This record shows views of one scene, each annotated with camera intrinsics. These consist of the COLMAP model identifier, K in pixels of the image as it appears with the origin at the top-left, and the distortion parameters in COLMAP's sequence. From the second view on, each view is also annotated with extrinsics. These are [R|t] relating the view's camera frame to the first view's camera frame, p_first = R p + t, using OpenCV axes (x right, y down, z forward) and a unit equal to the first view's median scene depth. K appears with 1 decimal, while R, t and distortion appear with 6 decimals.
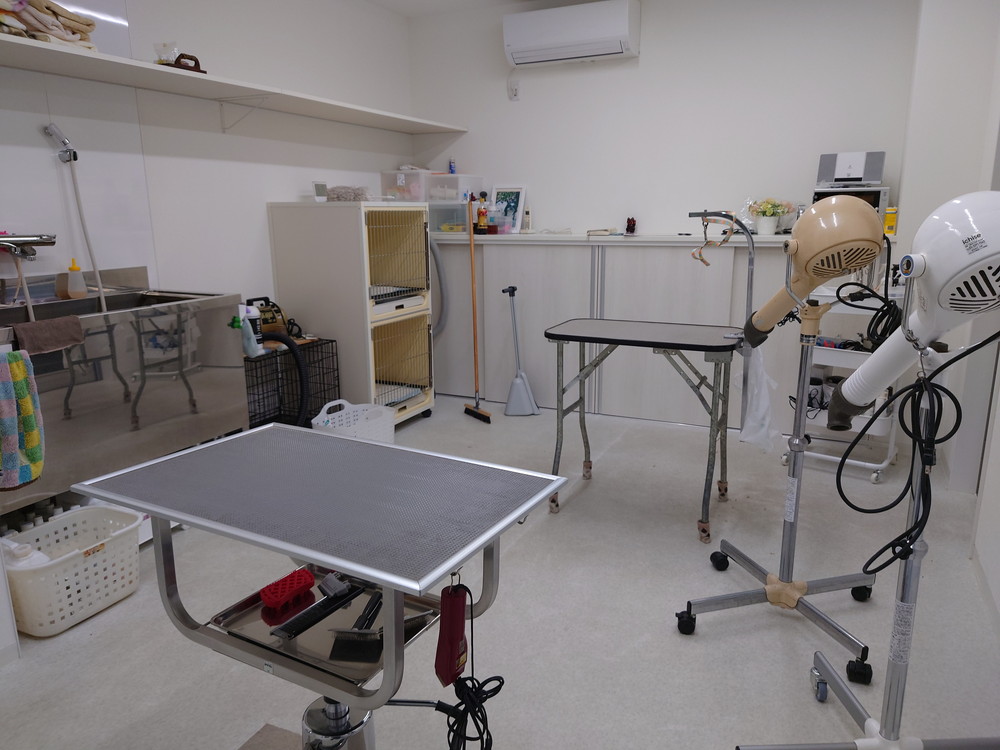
lens RADIAL K [[724.8, 0, 496.8], [0, 724.8, 376.6], [0, 0, 1]] dist [0.056093, -0.061234]
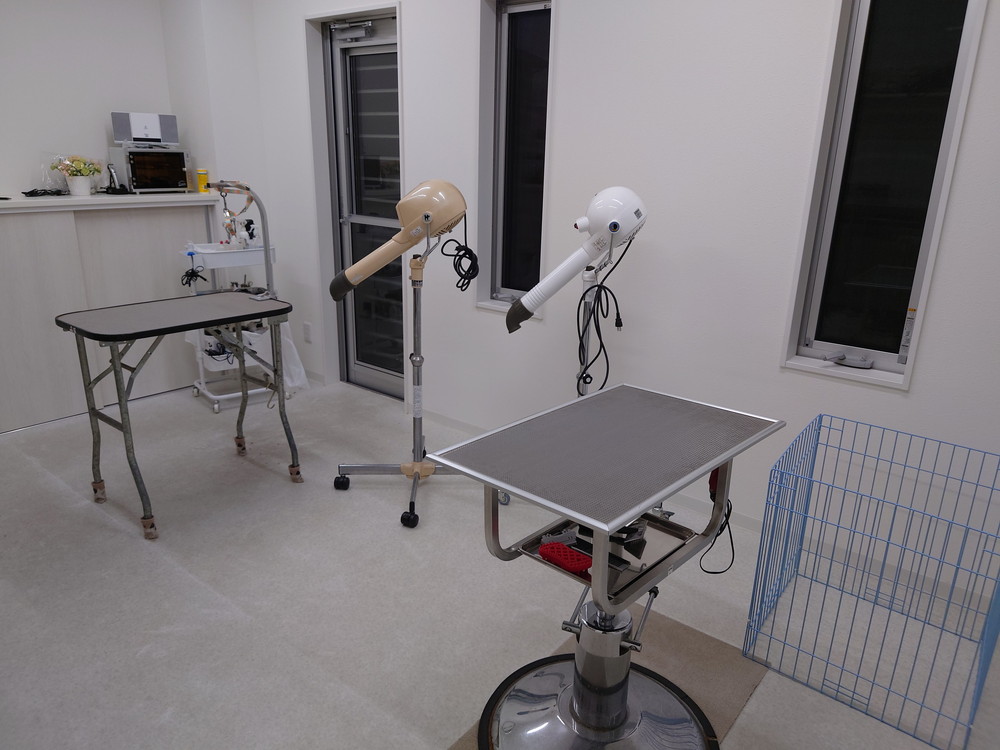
lens RADIAL K [[724.8, 0, 497.5], [0, 724.8, 376.9], [0, 0, 1]] dist [0.056093, -0.061234]
pose [[0.160947, -0.280574, 0.946242, -0.526955], [0.190706, 0.949514, 0.249107, -0.116765], [-0.968363, 0.140361, 0.206329, 0.360403]]
